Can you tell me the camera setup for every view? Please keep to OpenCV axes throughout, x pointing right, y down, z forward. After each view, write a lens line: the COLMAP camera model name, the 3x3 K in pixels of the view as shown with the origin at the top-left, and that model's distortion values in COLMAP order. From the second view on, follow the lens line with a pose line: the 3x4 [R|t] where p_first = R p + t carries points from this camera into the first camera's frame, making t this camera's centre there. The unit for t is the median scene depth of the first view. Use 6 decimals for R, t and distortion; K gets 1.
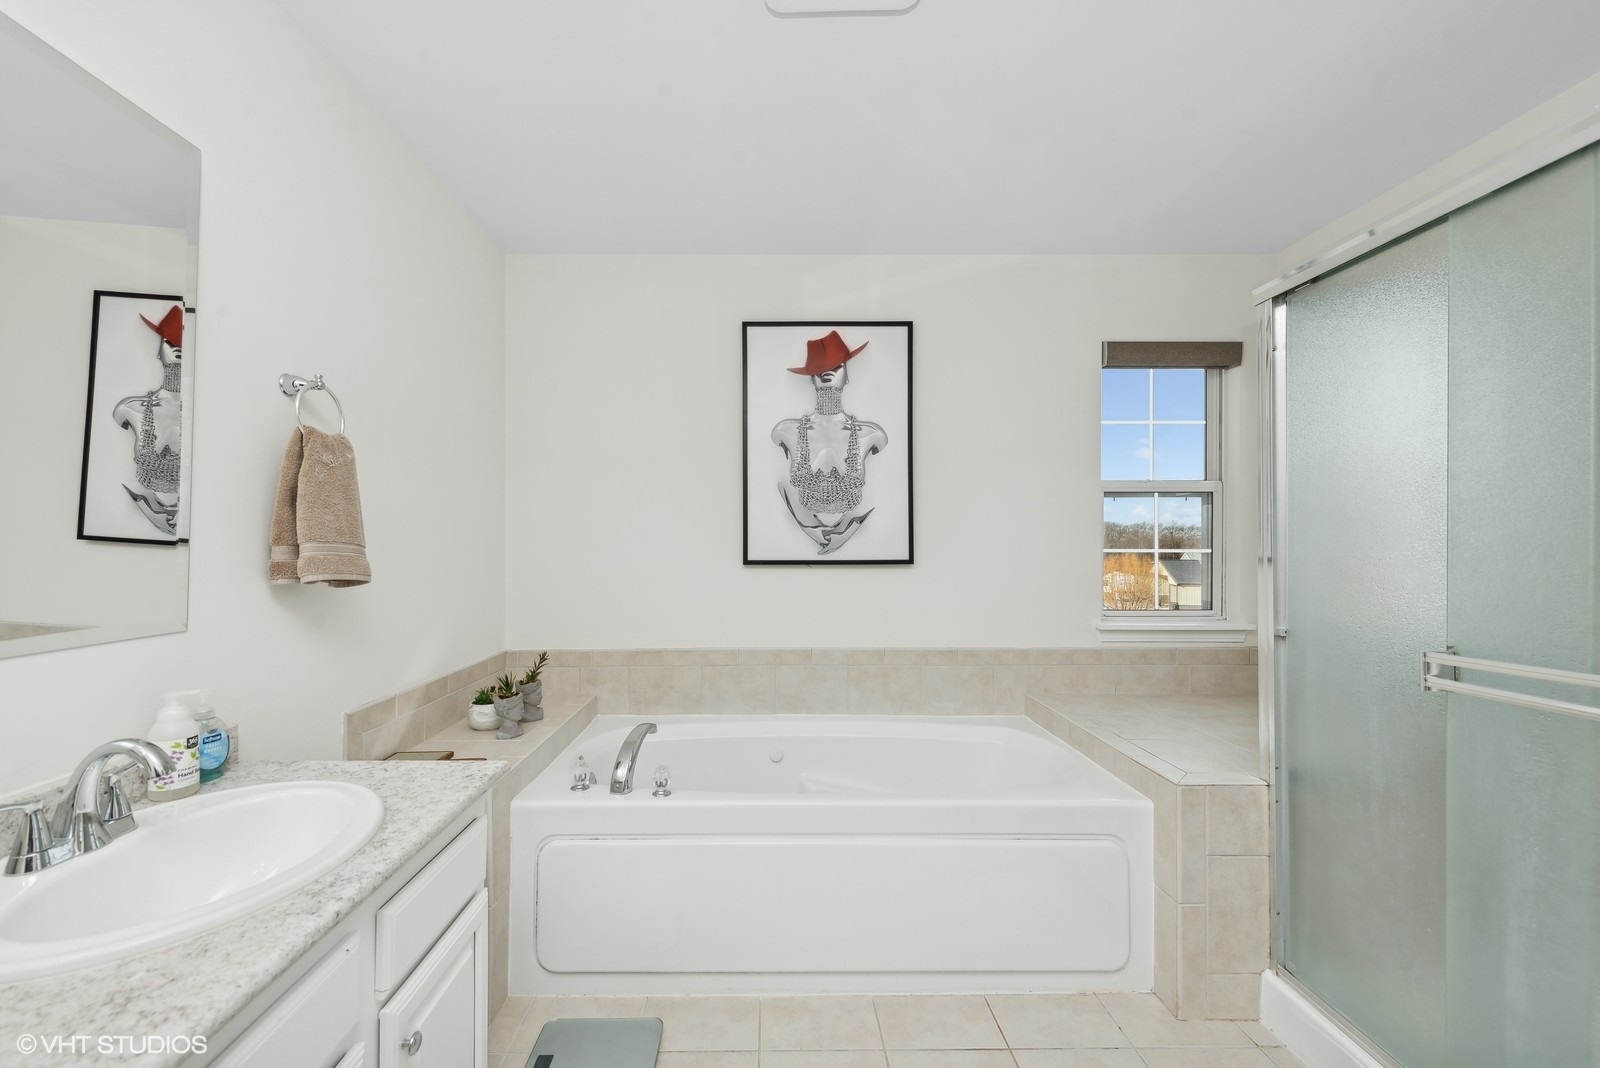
lens RADIAL K [[646.5, 0, 794.3], [0, 646.5, 549.7], [0, 0, 1]] dist [0.016370, -0.000886]
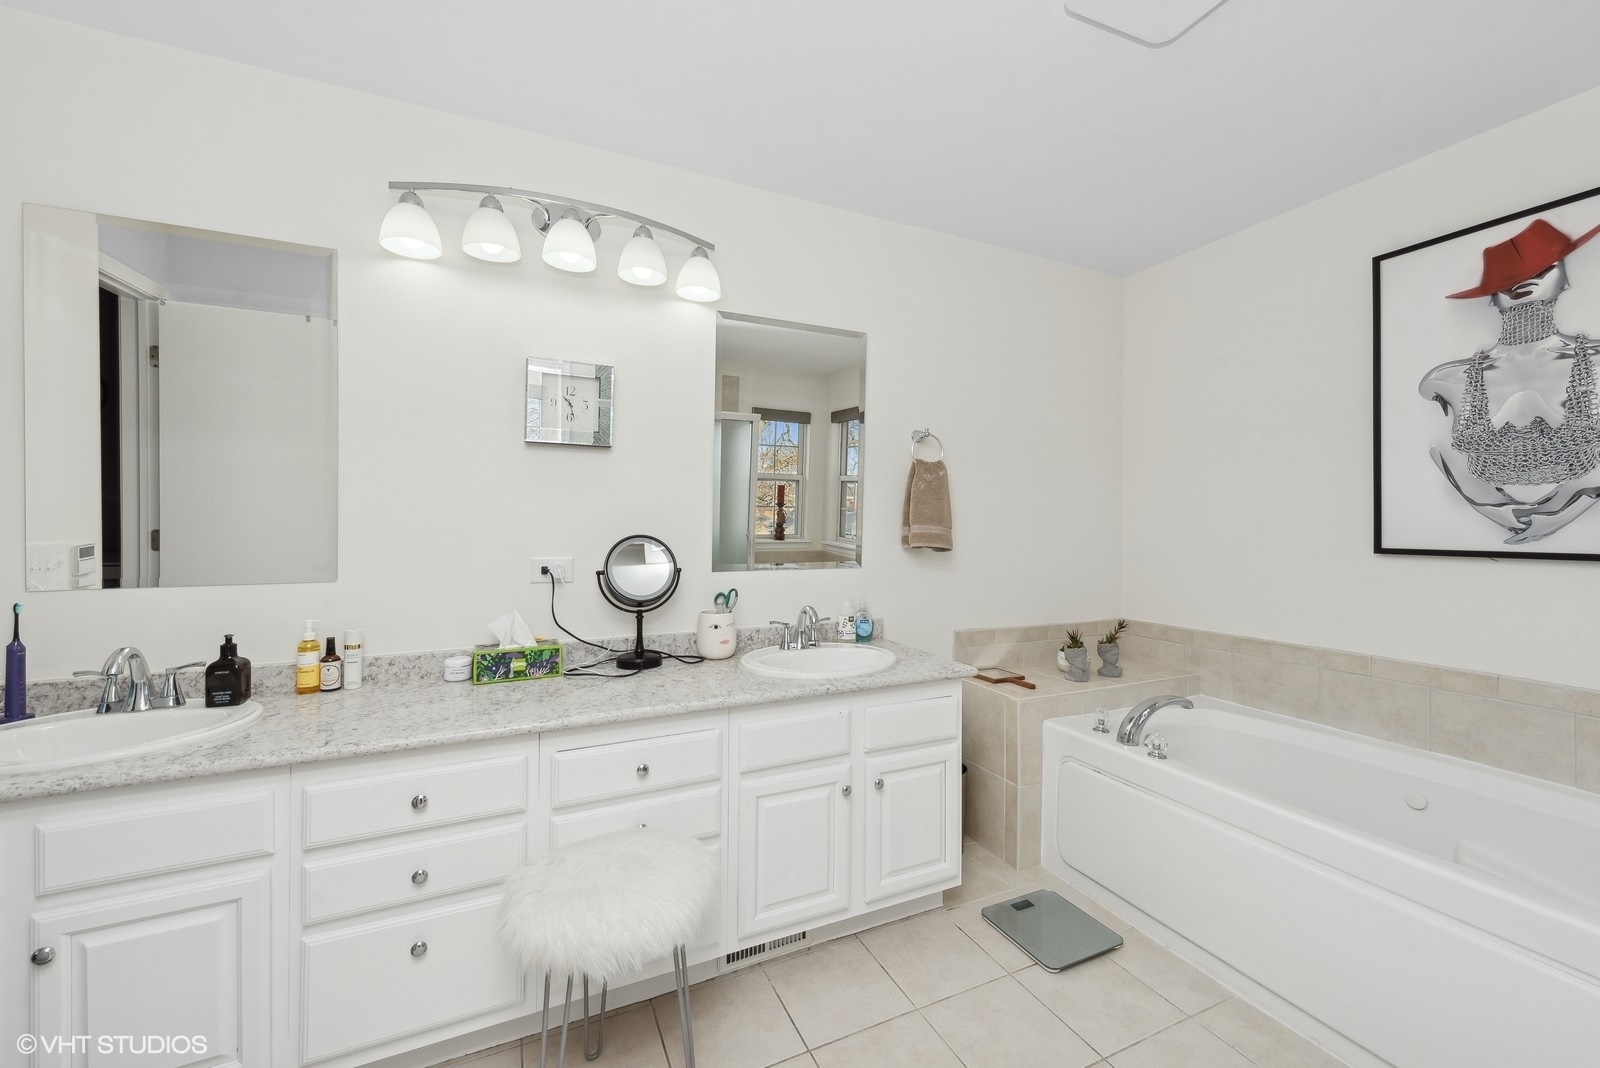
lens RADIAL K [[646.5, 0, 801.3], [0, 646.5, 526.0], [0, 0, 1]] dist [0.016370, -0.000886]
pose [[0.404793, 0.003784, -0.914401, 0.386212], [-0.013618, 0.999905, -0.001890, -0.000041], [0.914307, 0.013218, 0.404806, 0.003364]]
